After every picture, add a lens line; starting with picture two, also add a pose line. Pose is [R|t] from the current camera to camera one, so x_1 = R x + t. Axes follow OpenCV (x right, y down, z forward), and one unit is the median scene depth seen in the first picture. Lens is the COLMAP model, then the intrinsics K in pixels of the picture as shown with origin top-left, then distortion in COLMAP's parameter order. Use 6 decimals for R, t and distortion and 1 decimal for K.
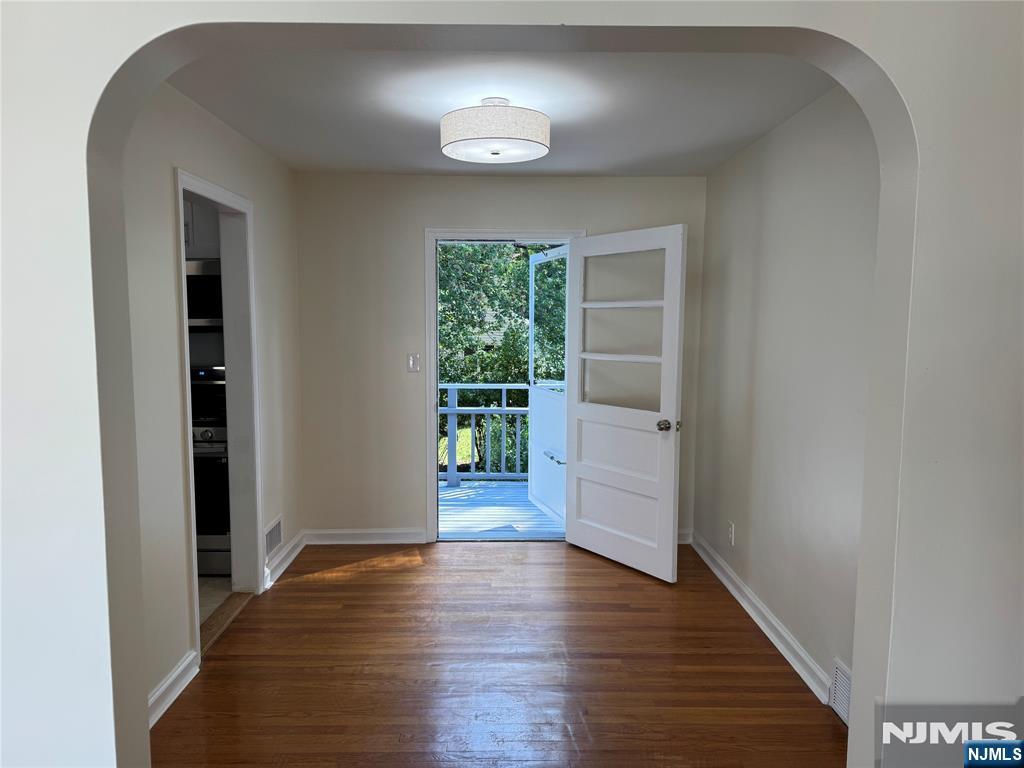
lens RADIAL K [[726.4, 0, 521.5], [0, 726.4, 379.2], [0, 0, 1]] dist [0.059685, -0.057384]
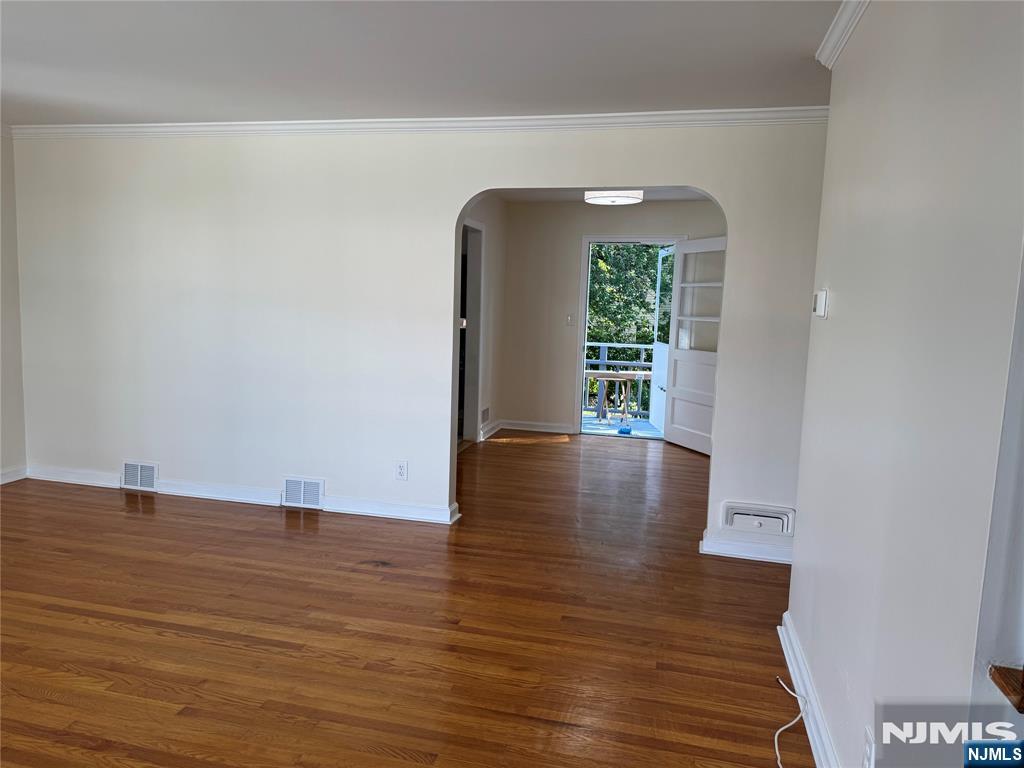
lens RADIAL K [[726.4, 0, 506.2], [0, 726.4, 377.6], [0, 0, 1]] dist [0.059685, -0.057384]
pose [[0.962751, 0.053070, -0.265129, 0.142793], [-0.048485, 0.998540, 0.023812, 0.072422], [0.266005, -0.010070, 0.963919, -0.570938]]
